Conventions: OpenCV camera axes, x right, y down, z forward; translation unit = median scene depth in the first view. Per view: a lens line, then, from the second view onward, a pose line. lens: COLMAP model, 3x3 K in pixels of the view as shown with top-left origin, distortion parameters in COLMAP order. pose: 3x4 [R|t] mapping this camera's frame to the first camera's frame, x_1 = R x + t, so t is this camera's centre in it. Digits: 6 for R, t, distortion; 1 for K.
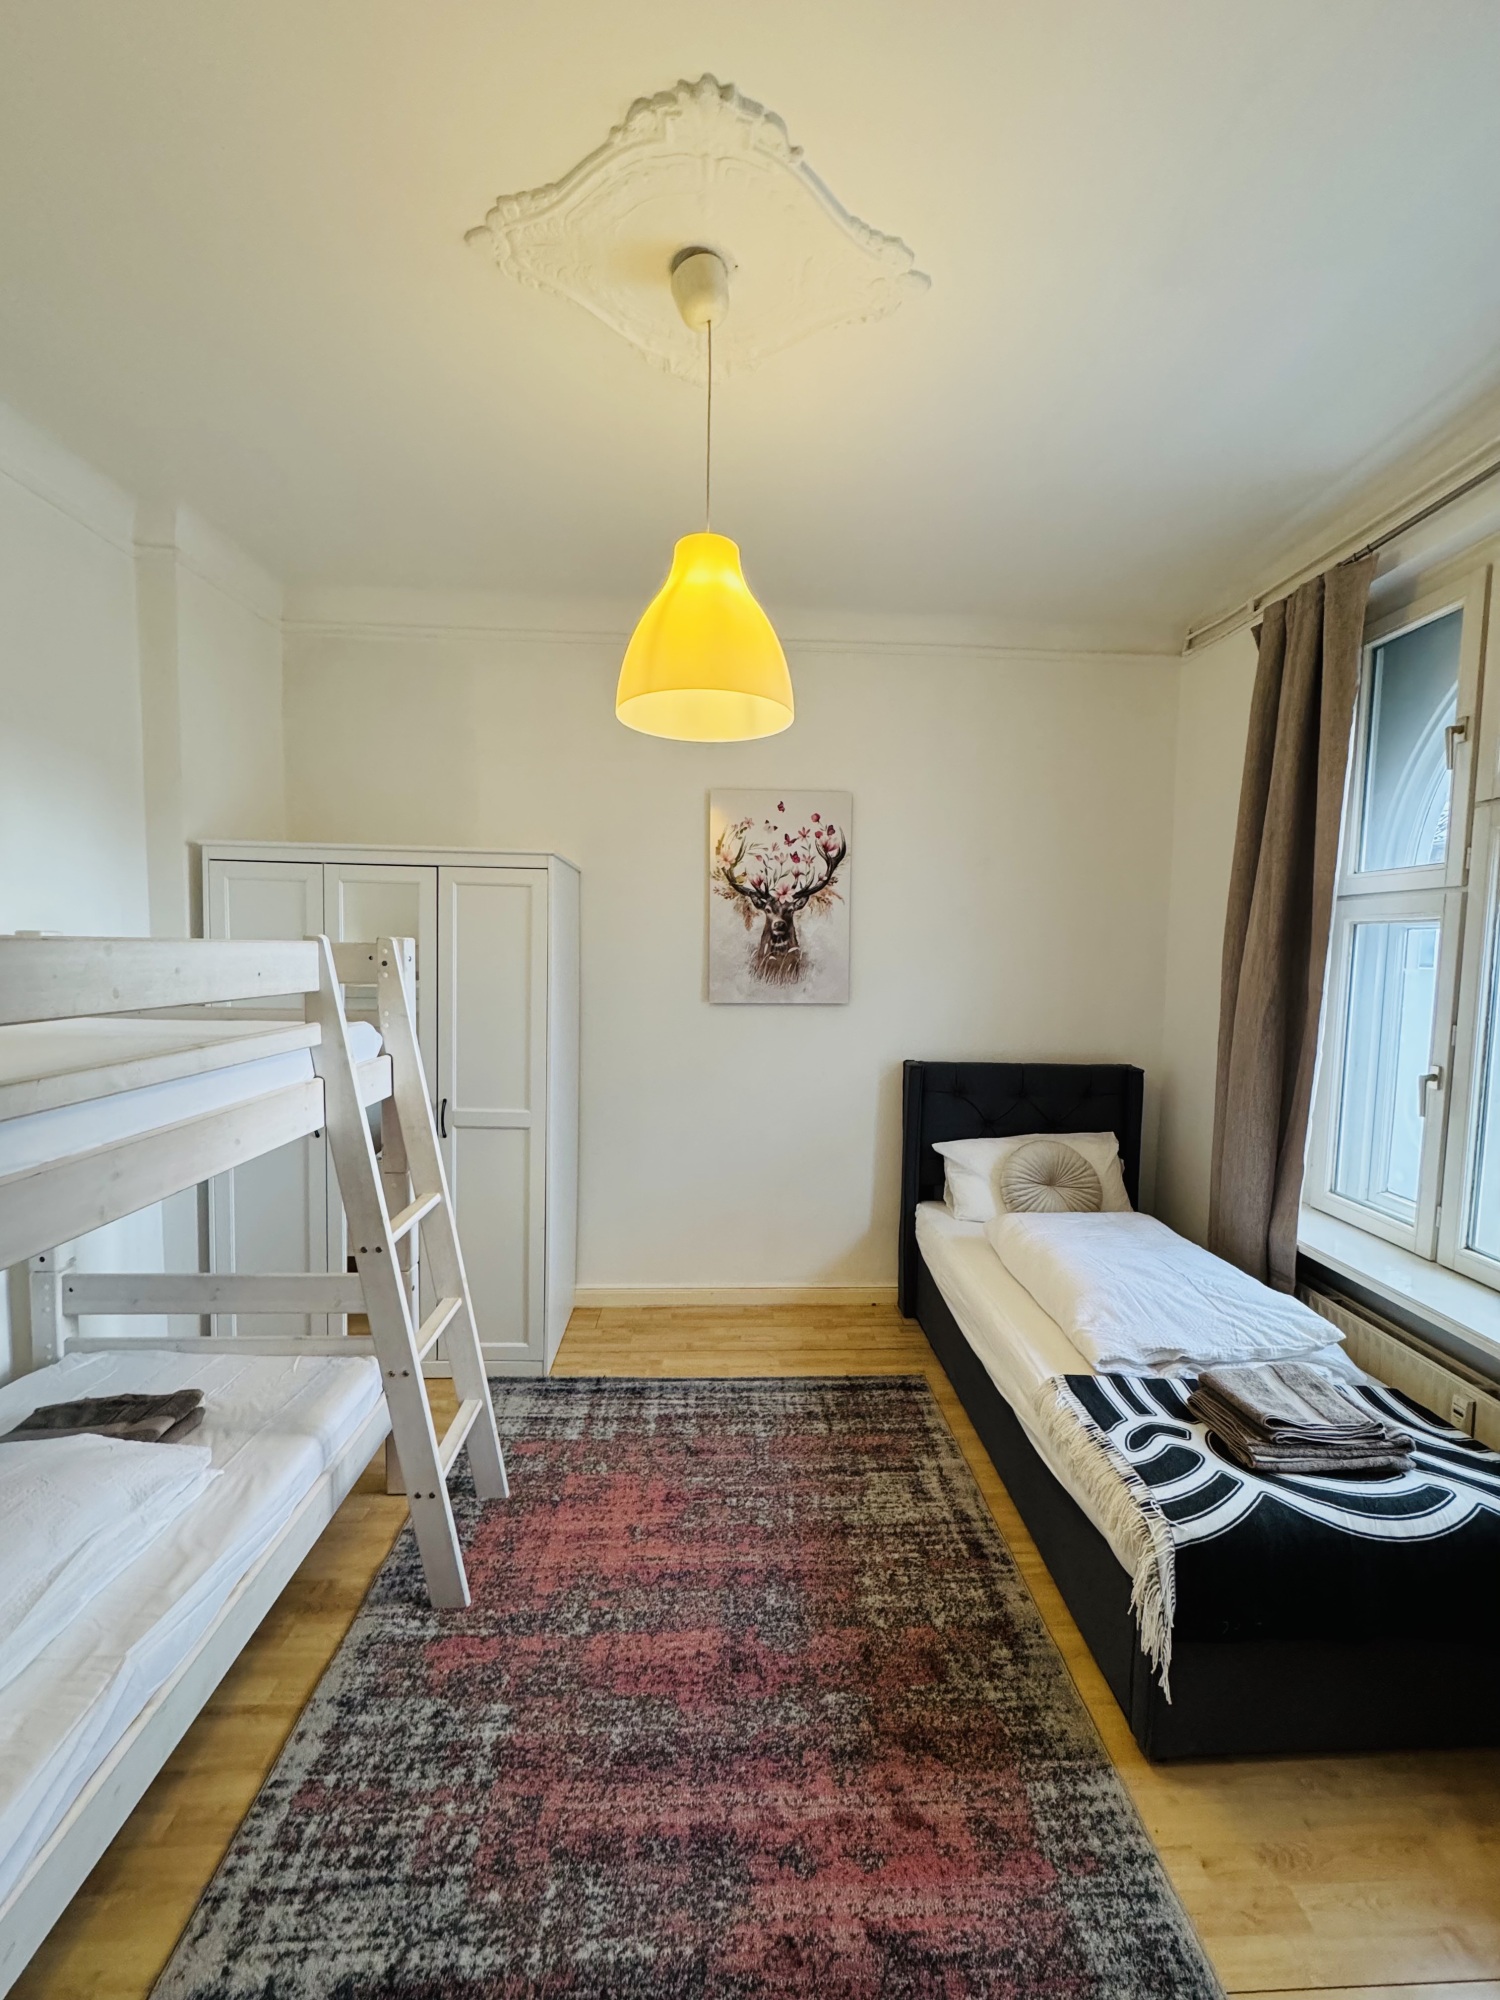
lens RADIAL K [[794.6, 0, 755.9], [0, 794.6, 1003.5], [0, 0, 1]] dist [0.000034, 0.000401]
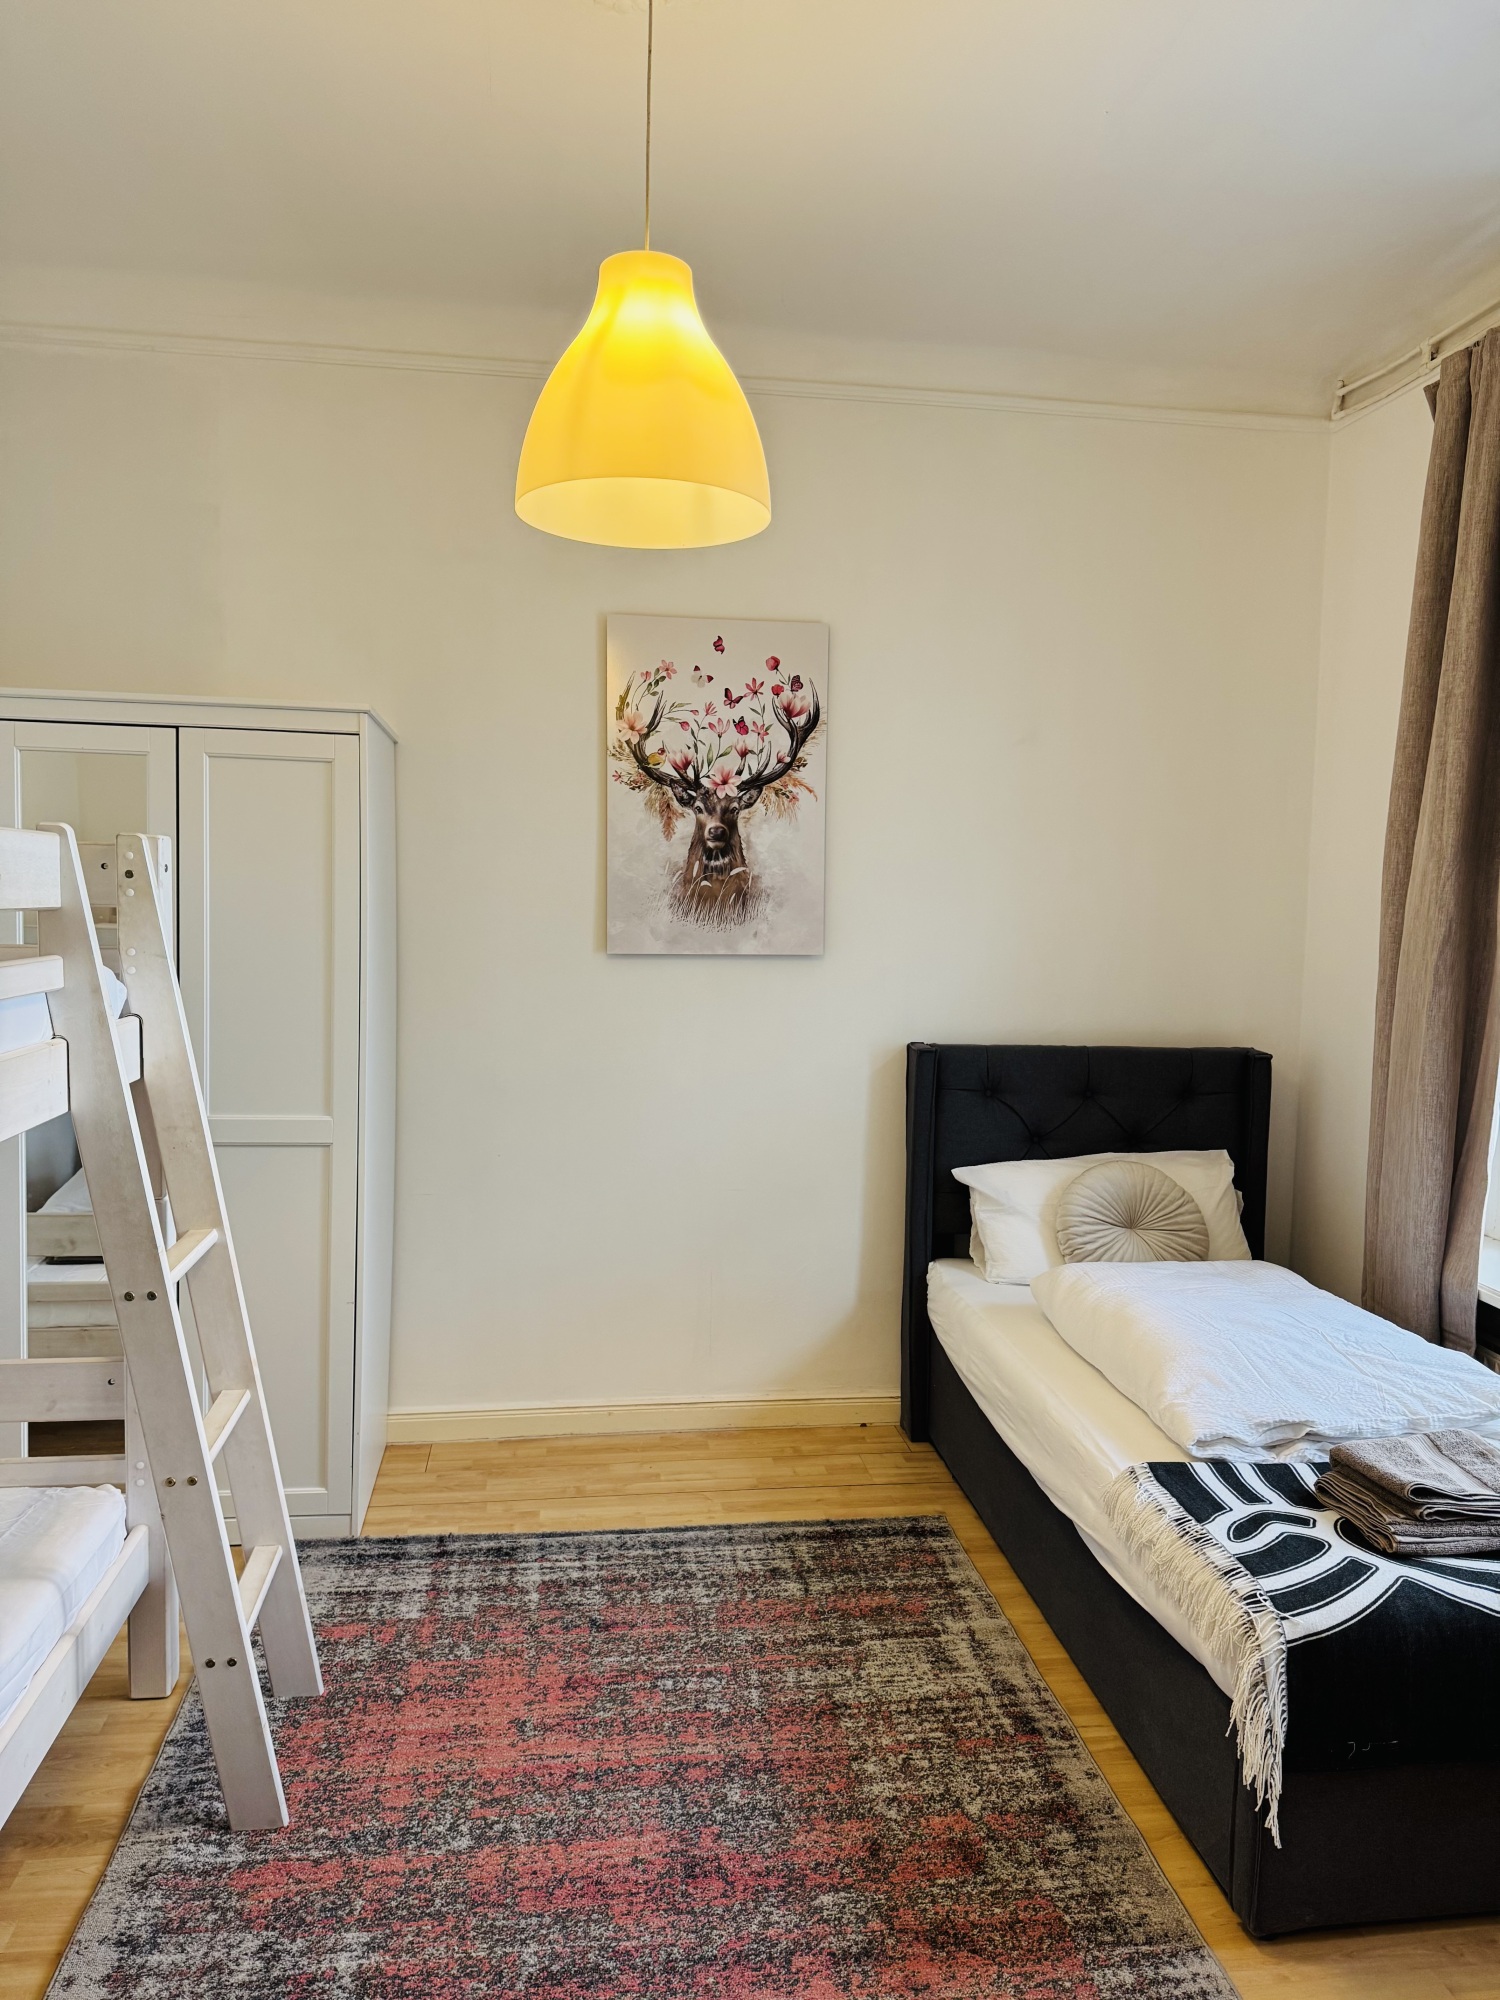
lens RADIAL K [[1401.7, 0, 752.8], [0, 1401.7, 1002.6], [0, 0, 1]] dist [0.072026, -0.084571]
pose [[0.996341, -0.003261, 0.085409, -0.051832], [0.002533, 0.999959, 0.008640, 0.038893], [-0.085434, -0.008392, 0.996308, -0.171956]]
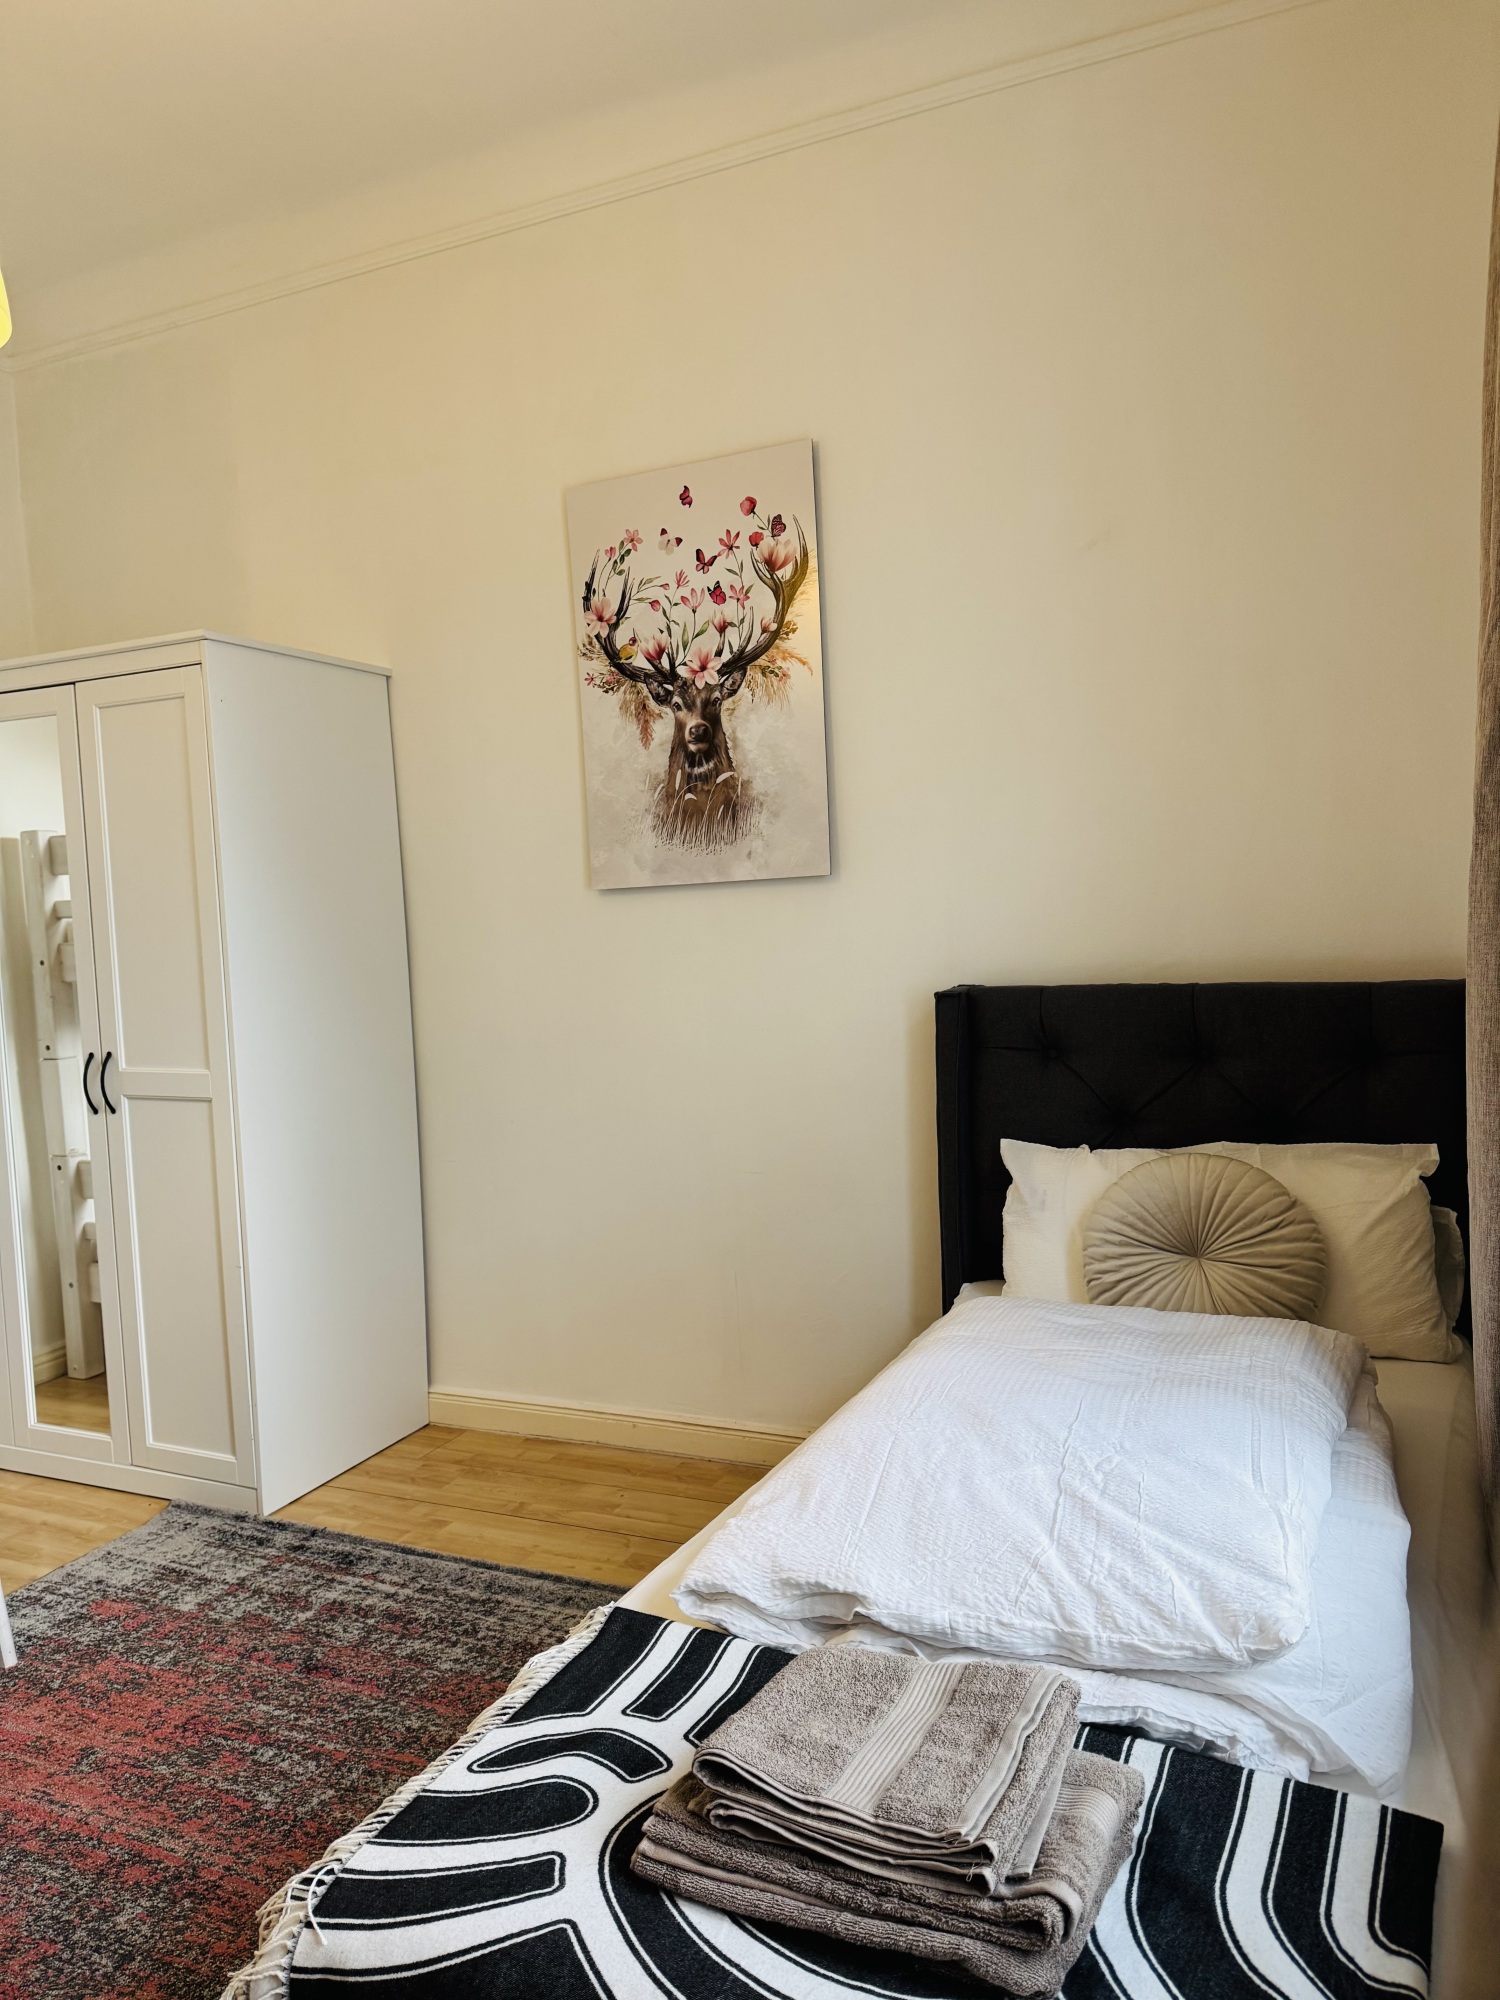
lens RADIAL K [[1392.8, 0, 741.5], [0, 1392.8, 1023.9], [0, 0, 1]] dist [0.090758, -0.123651]
pose [[0.883023, -0.017579, -0.469001, 0.653824], [0.029574, 0.999396, 0.018222, 0.103877], [0.468398, -0.029960, 0.883010, 0.276807]]
